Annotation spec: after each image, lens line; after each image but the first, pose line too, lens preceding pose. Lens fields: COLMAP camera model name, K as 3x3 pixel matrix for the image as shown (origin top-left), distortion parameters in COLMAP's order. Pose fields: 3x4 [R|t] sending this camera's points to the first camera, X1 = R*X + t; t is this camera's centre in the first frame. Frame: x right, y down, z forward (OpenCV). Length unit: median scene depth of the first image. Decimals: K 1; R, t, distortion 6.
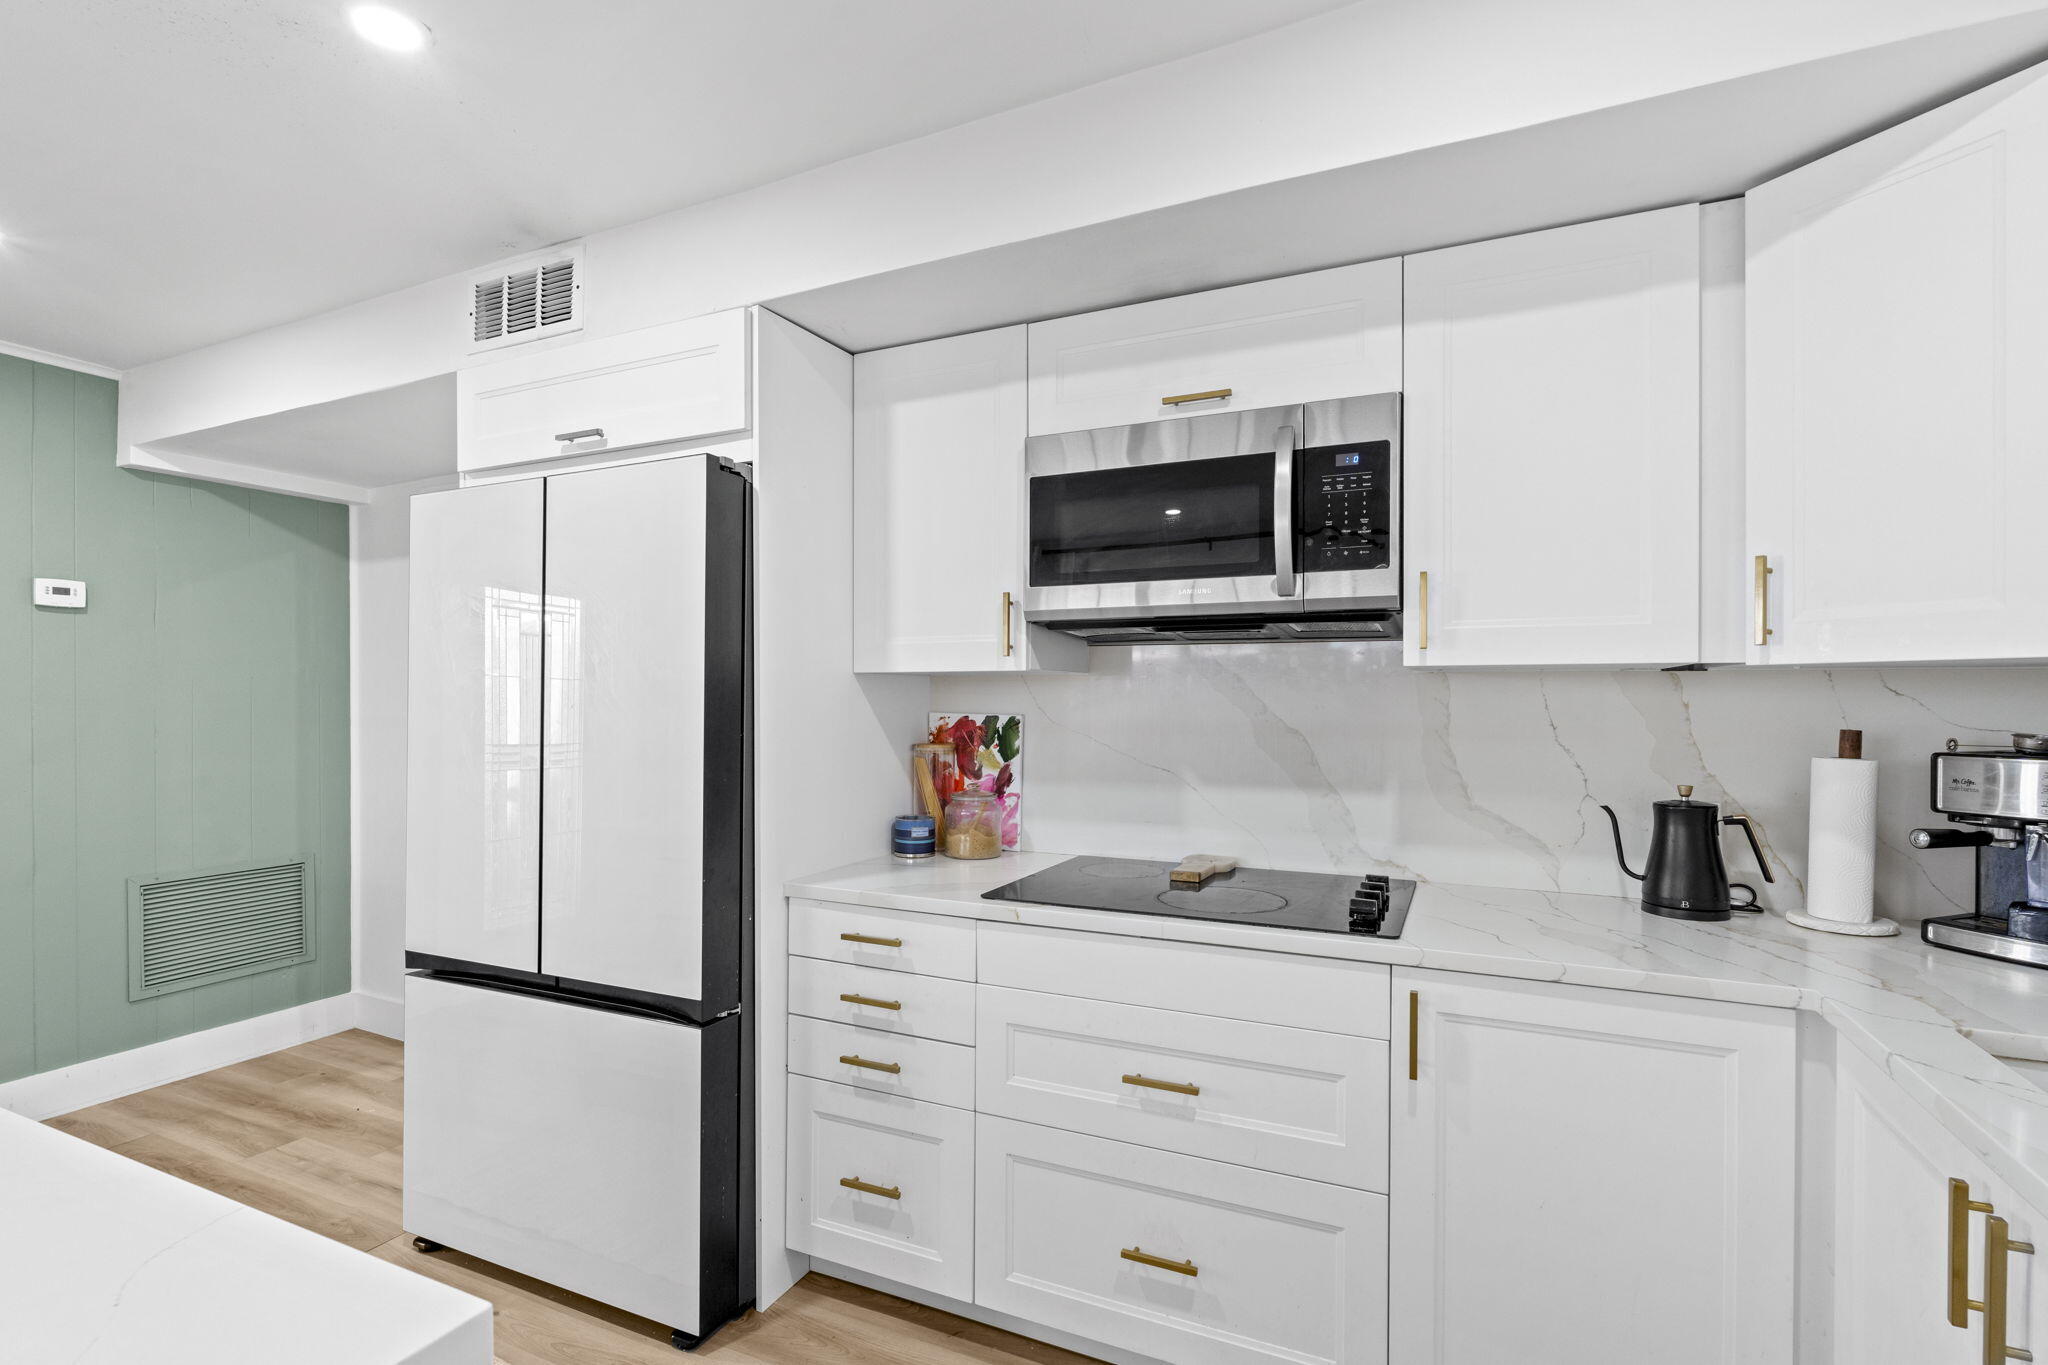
lens RADIAL K [[973.3, 0, 1025.2], [0, 973.3, 692.6], [0, 0, 1]] dist [-0.010537, -0.000741]
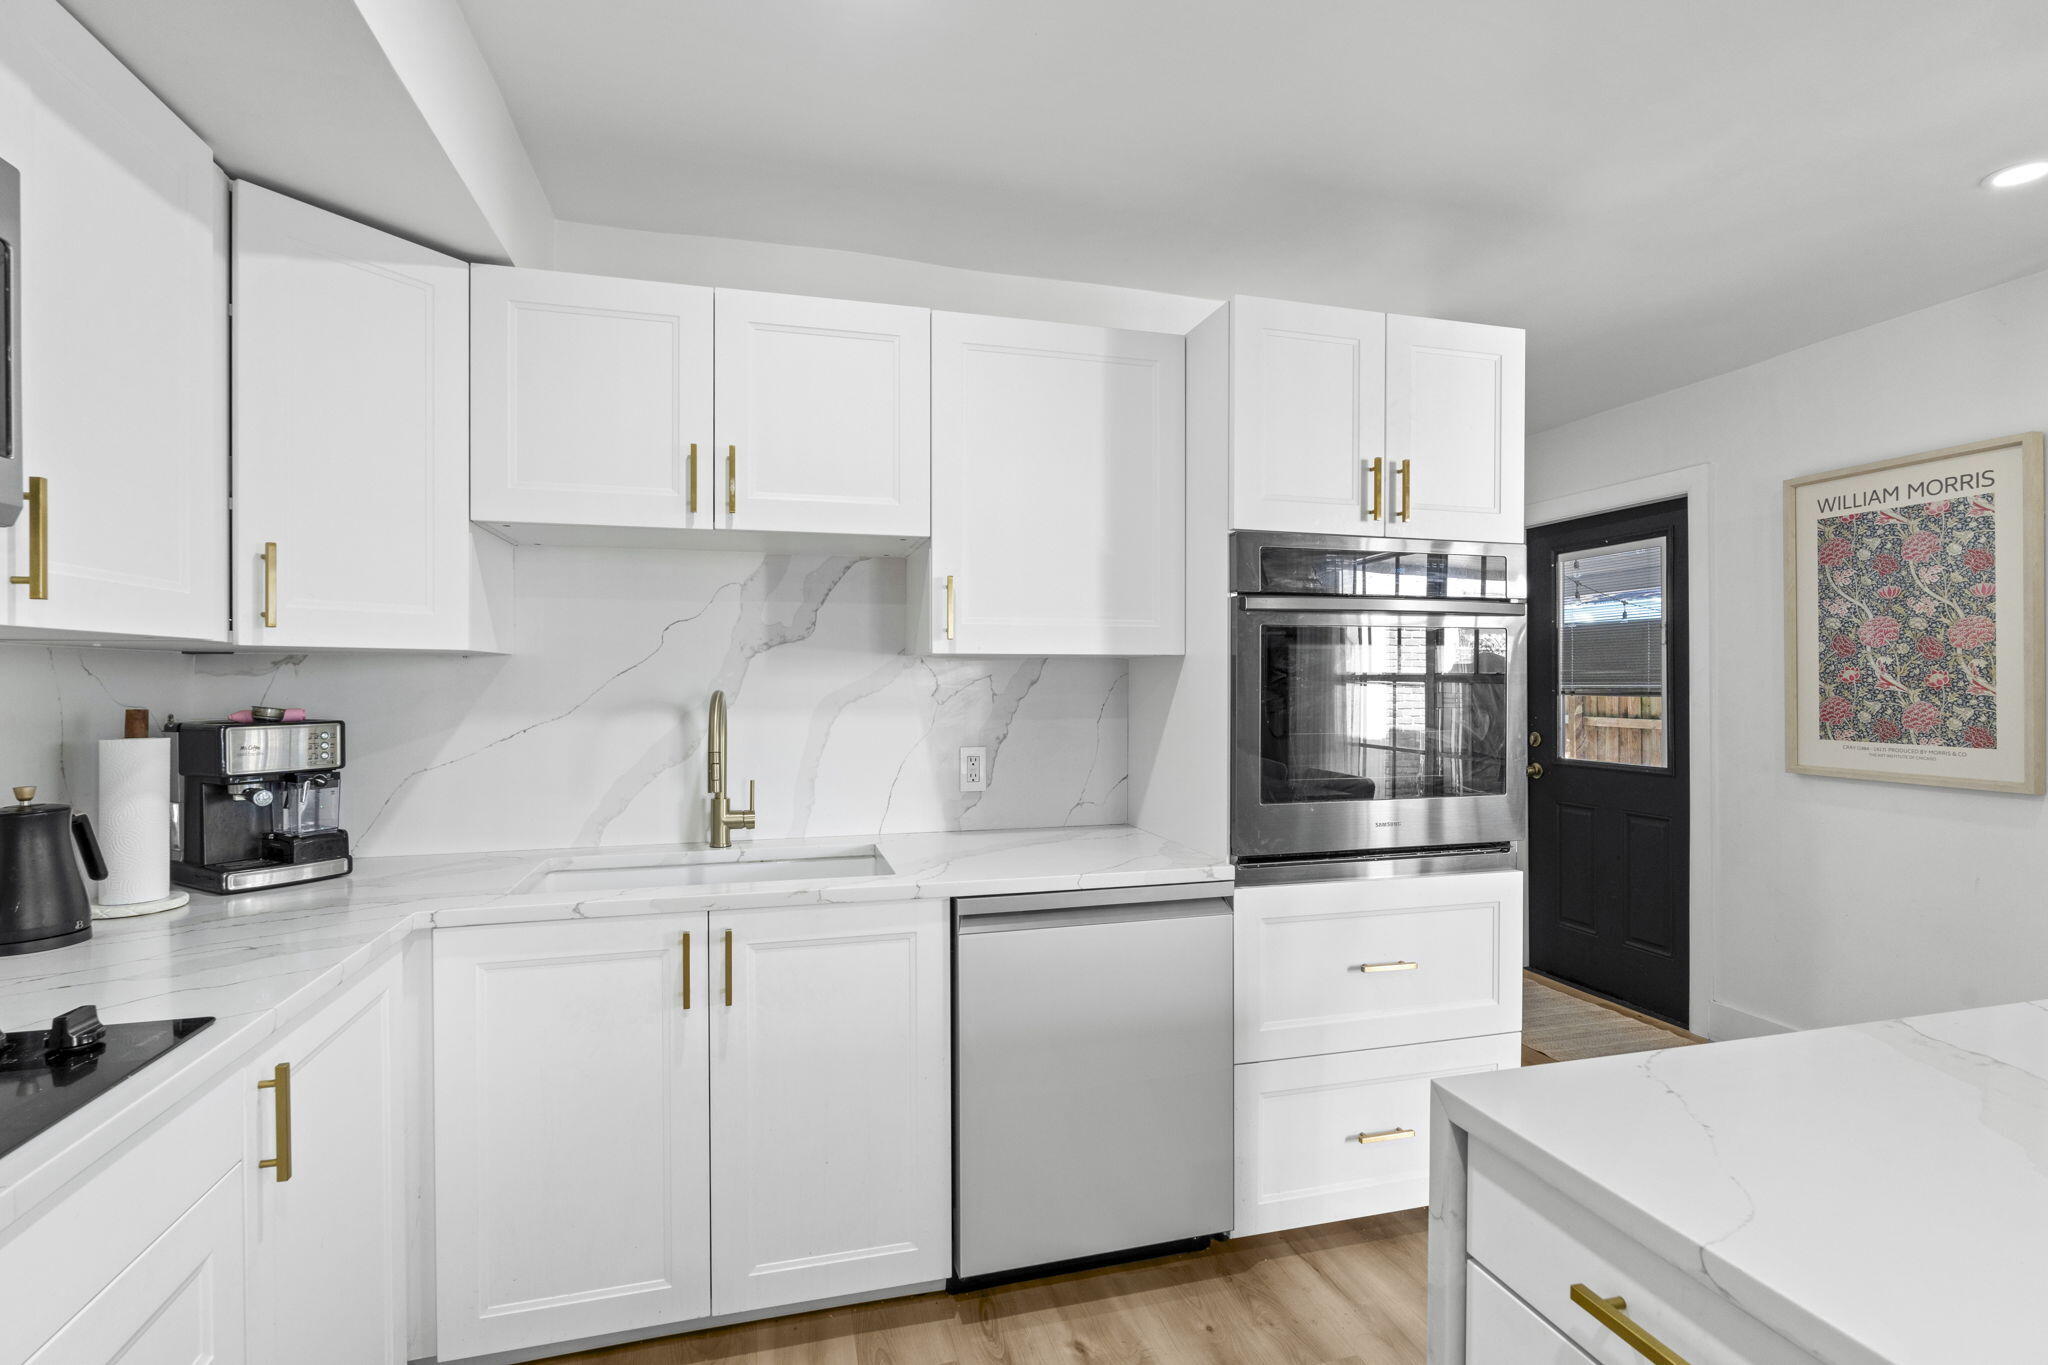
lens RADIAL K [[973.3, 0, 1023.4], [0, 973.3, 679.6], [0, 0, 1]] dist [-0.010537, -0.000741]
pose [[-0.647211, -0.000735, 0.762311, -0.439836], [-0.001486, 0.999999, -0.000297, 0.005494], [-0.762310, -0.001325, -0.647211, 0.822799]]
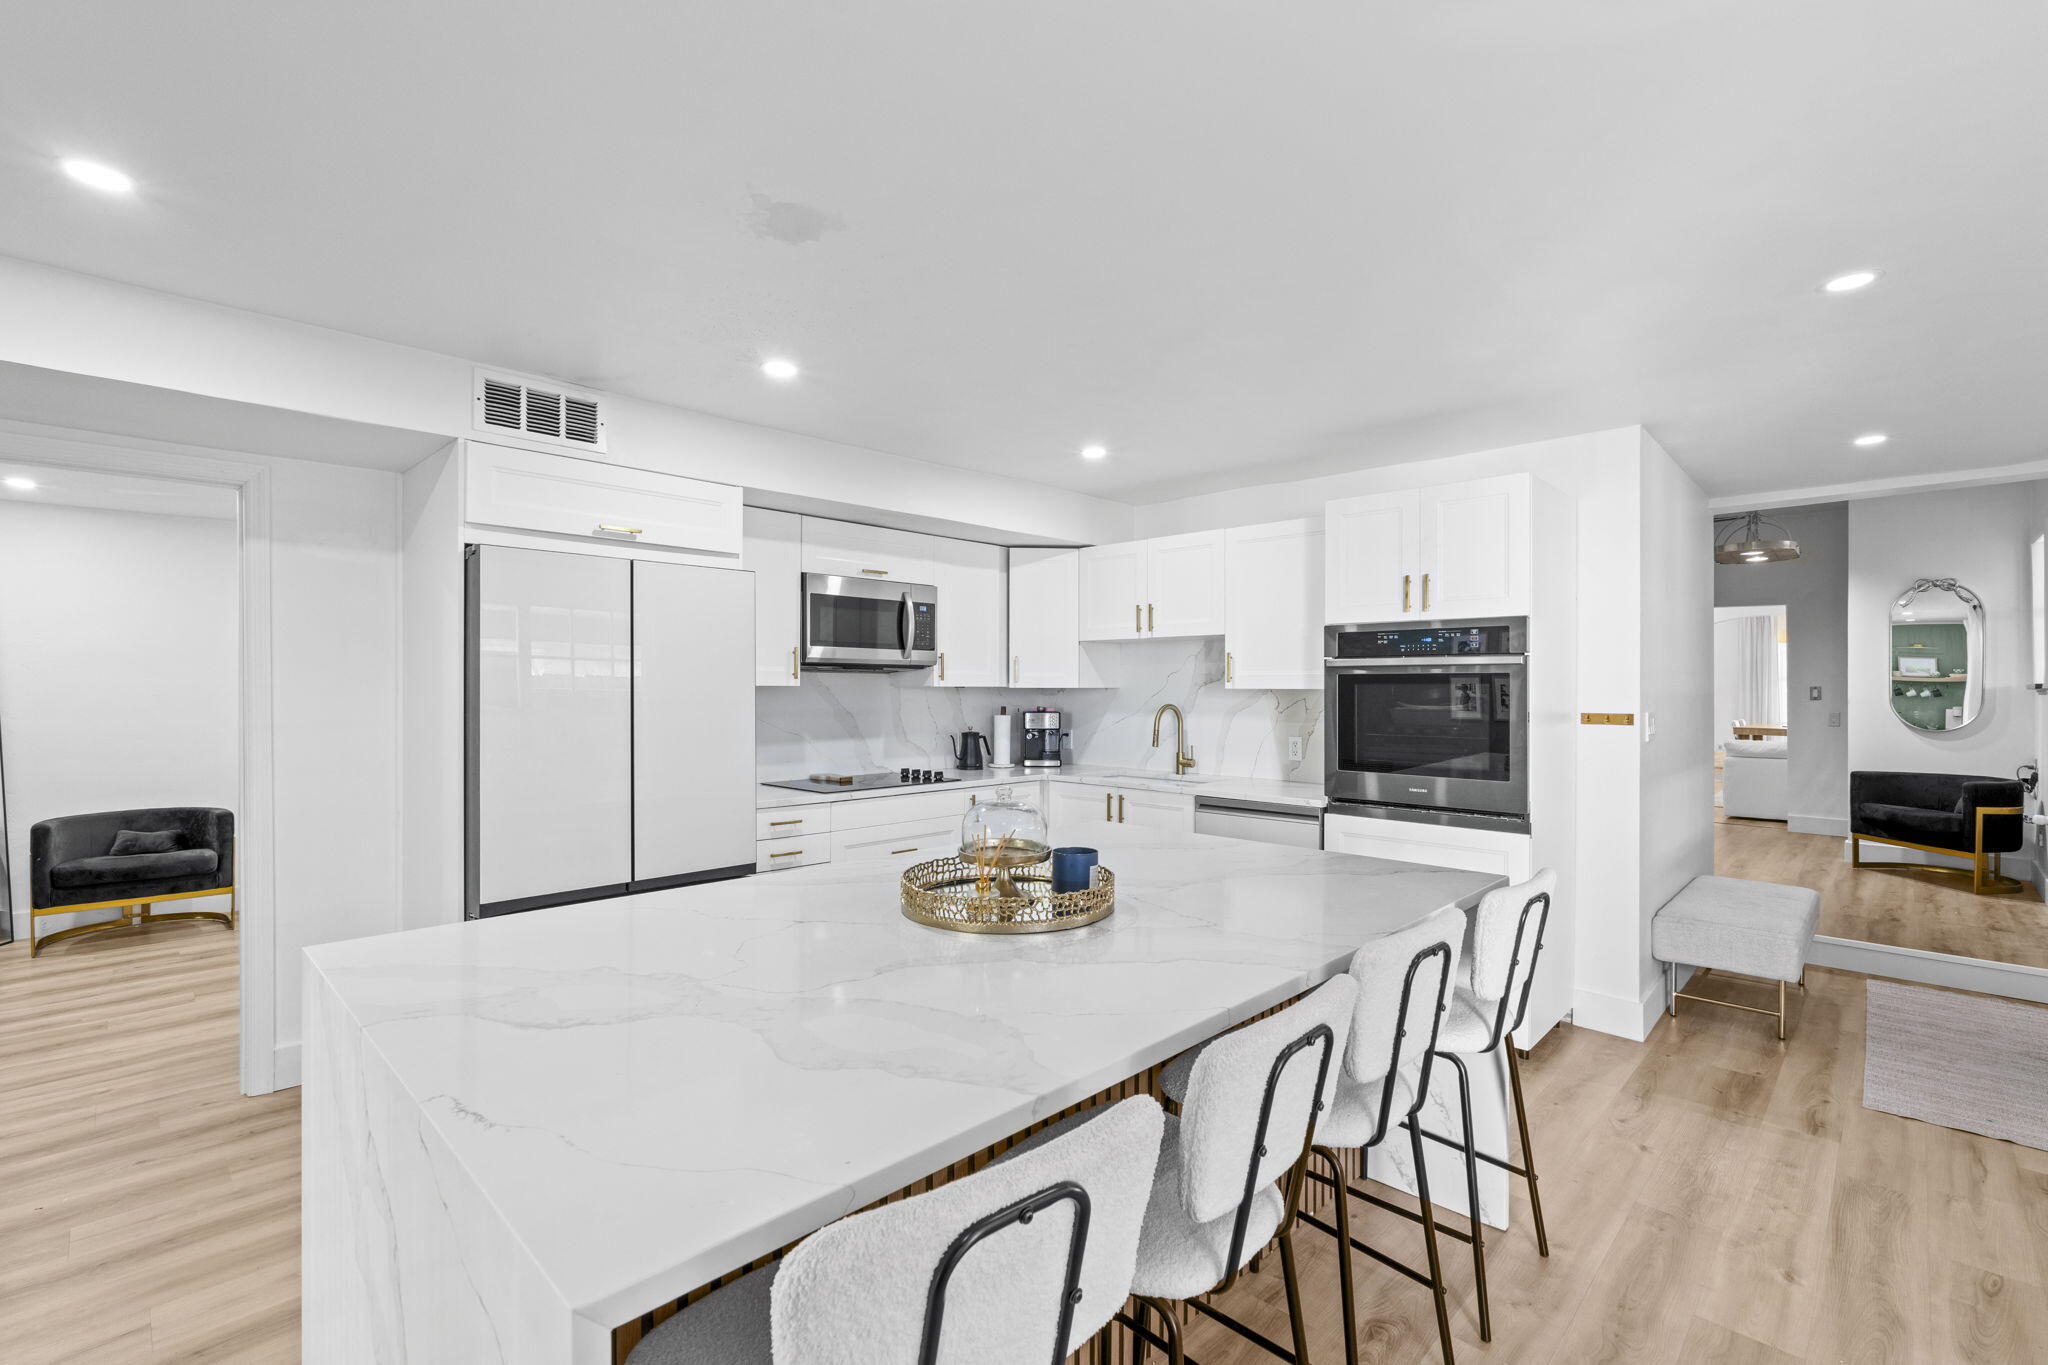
lens RADIAL K [[893.8, 0, 1026.5], [0, 893.8, 687.1], [0, 0, 1]] dist [-0.000912, -0.000391]
pose [[0.327984, 0.000641, 0.944683, -1.738427], [-0.005829, 0.999982, 0.001345, -0.028168], [-0.944665, -0.005948, 0.327982, -0.062593]]
